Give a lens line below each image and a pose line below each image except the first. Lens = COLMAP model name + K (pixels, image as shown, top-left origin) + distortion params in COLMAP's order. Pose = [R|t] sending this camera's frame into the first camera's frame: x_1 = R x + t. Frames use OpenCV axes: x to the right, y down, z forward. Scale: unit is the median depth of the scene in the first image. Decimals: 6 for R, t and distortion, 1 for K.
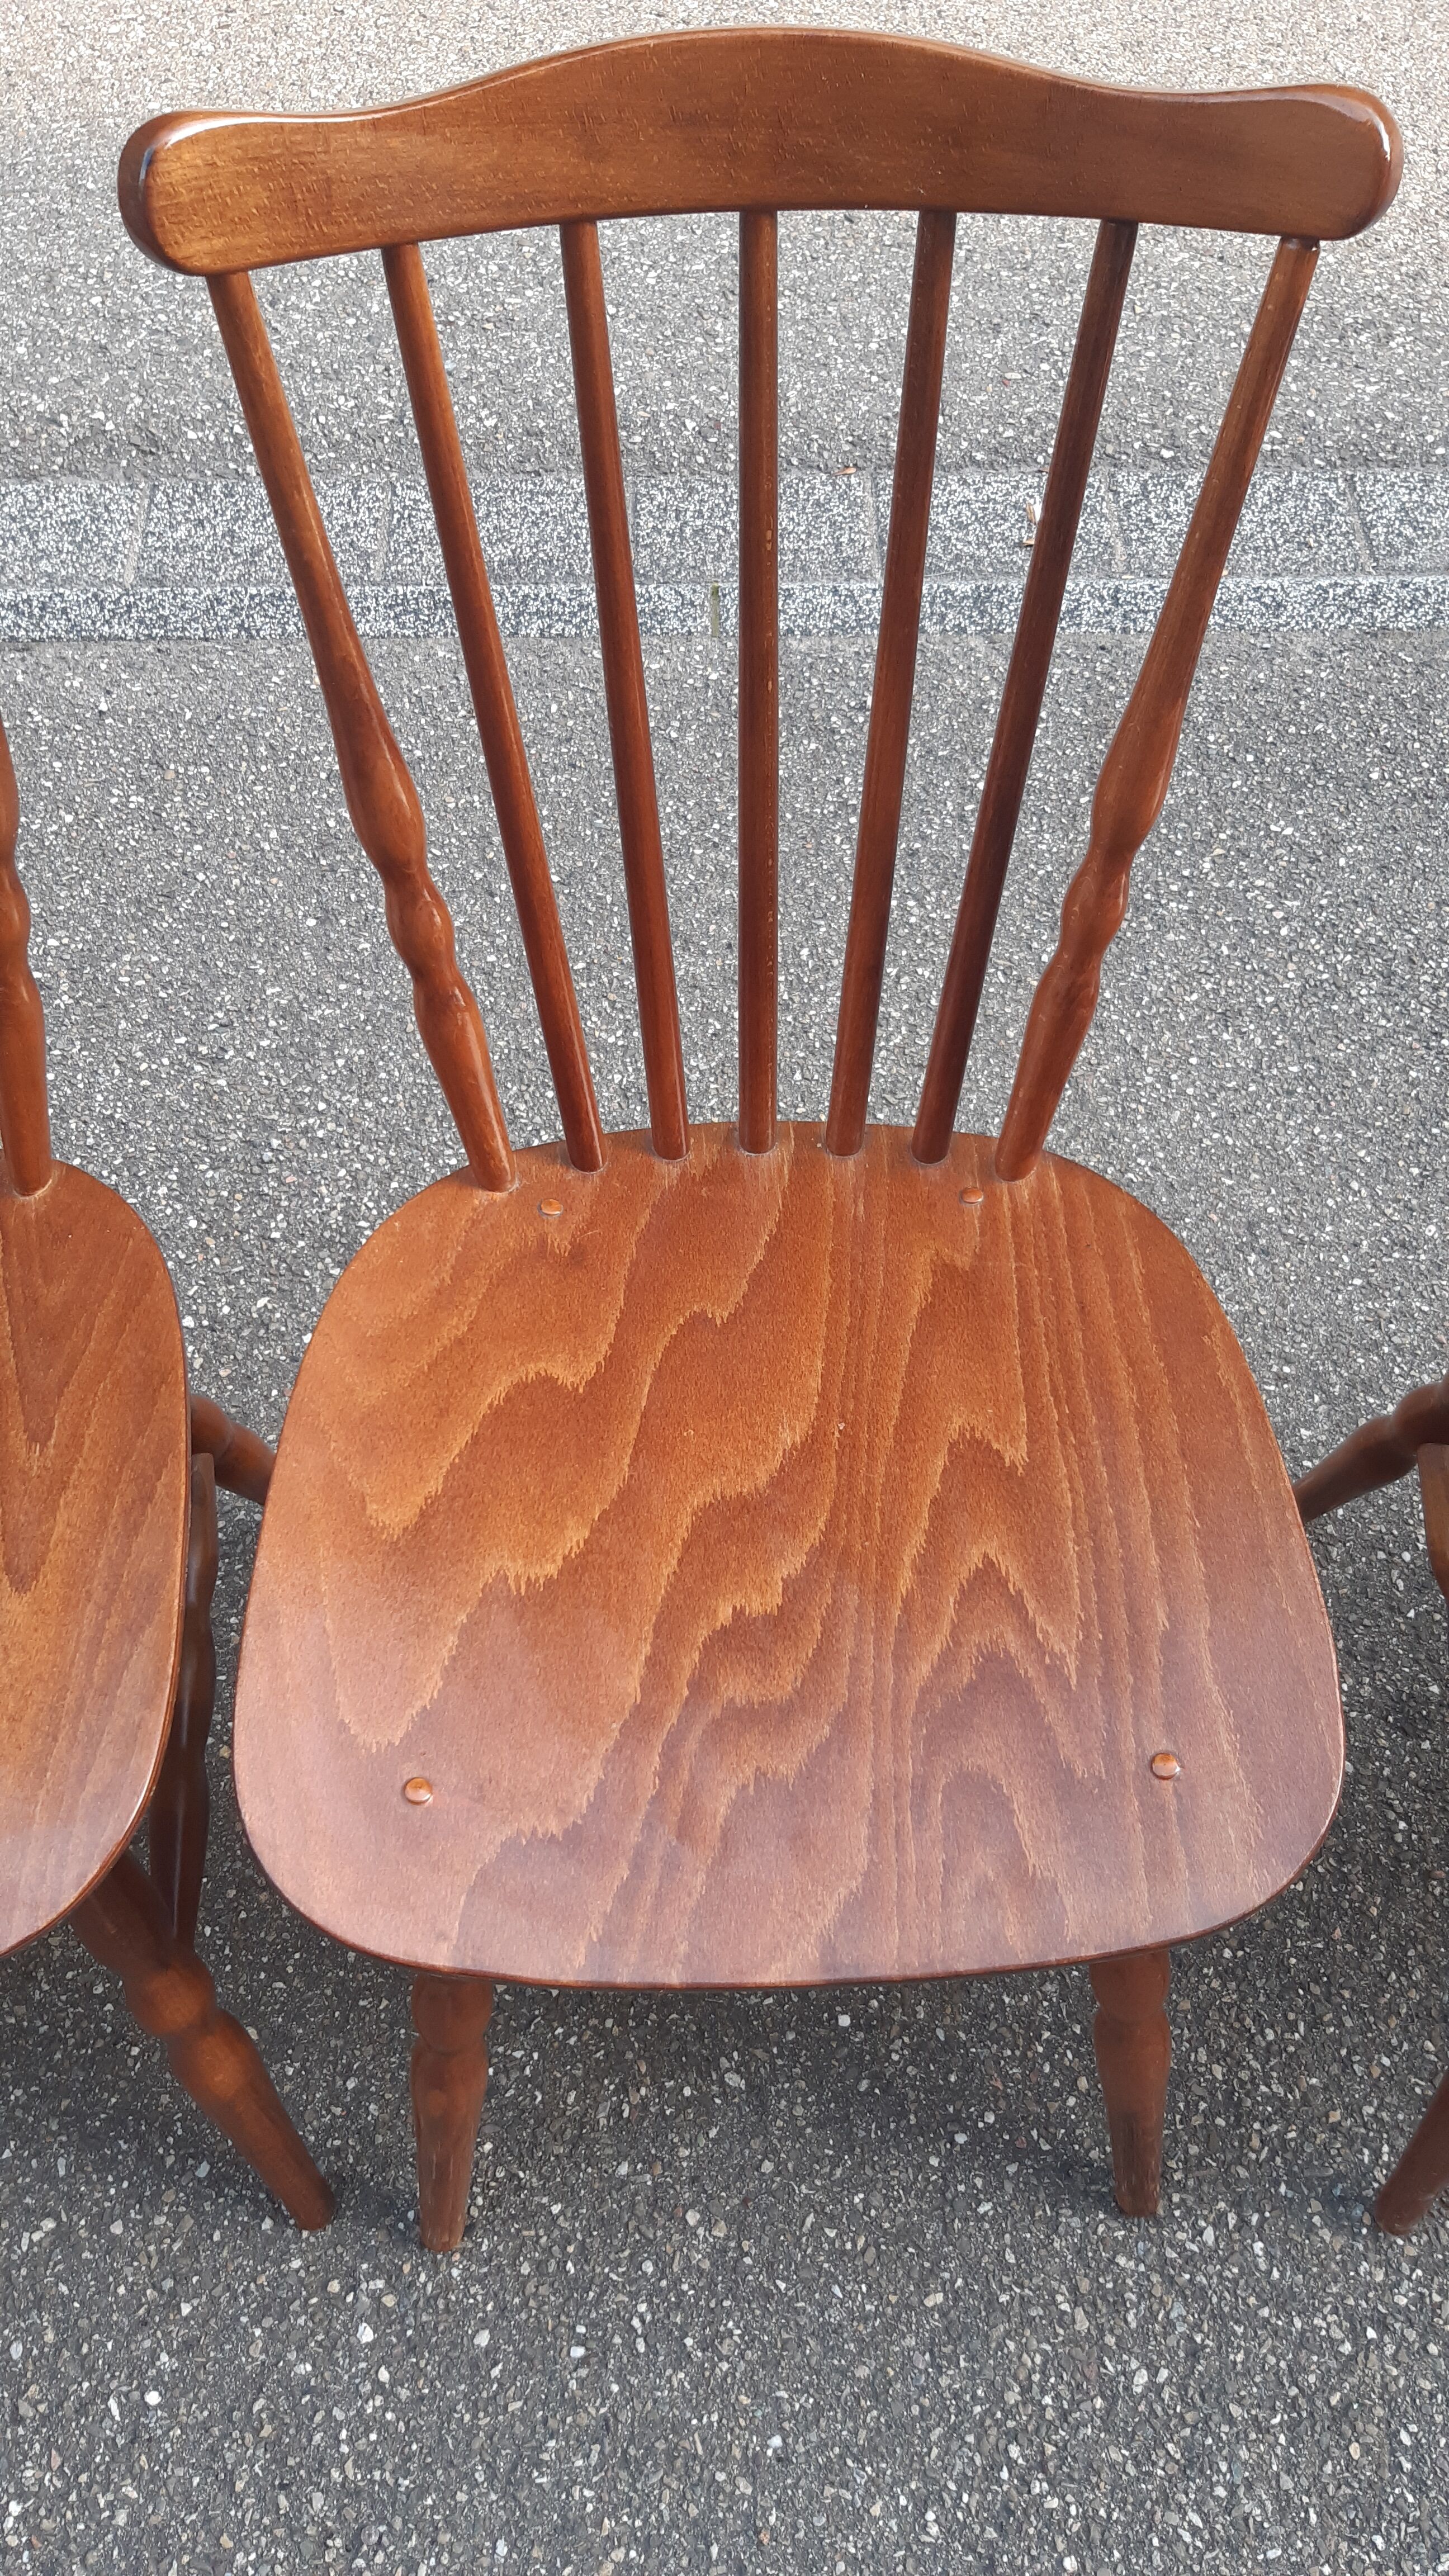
lens RADIAL K [[2026.0, 0, 754.0], [0, 2026.0, 1331.8], [0, 0, 1]] dist [0.067286, -0.143180]
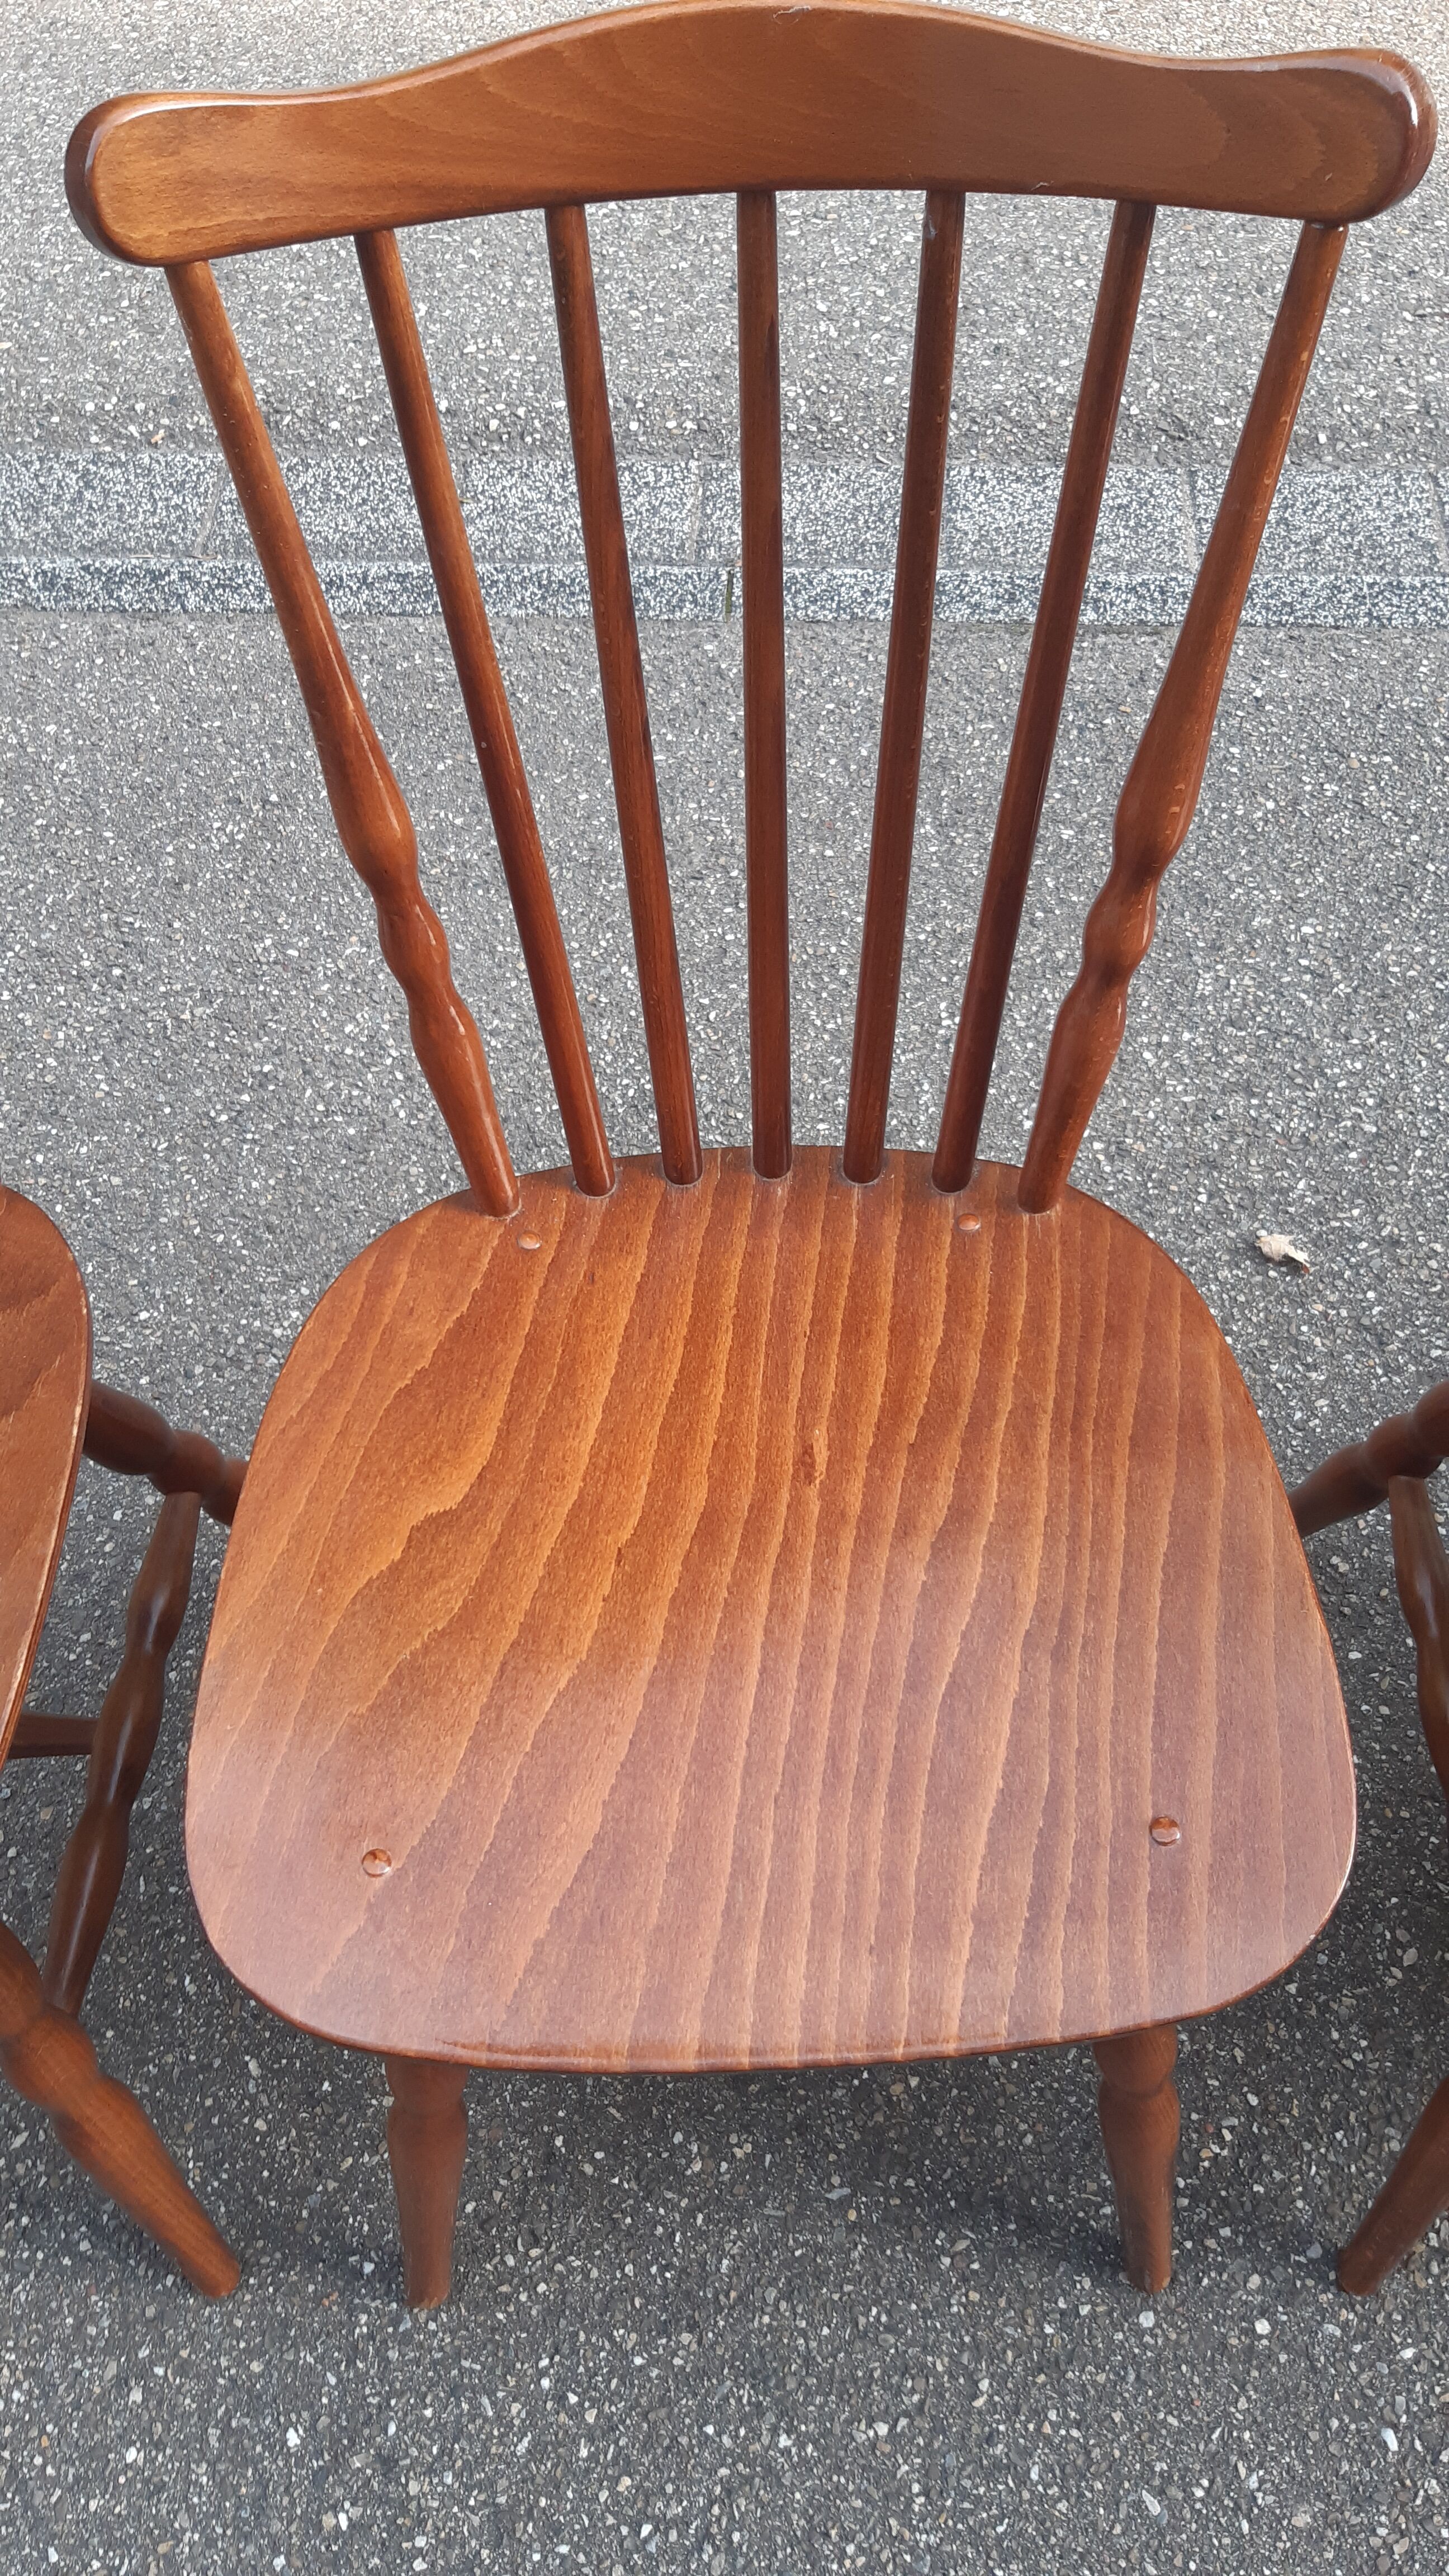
lens RADIAL K [[2026.0, 0, 754.0], [0, 2026.0, 1331.8], [0, 0, 1]] dist [0.067286, -0.143180]
pose [[0.997230, 0.044250, -0.059781, -0.439458], [-0.044362, 0.999015, -0.000542, 0.012997], [0.059698, 0.003192, 0.998211, -0.000702]]
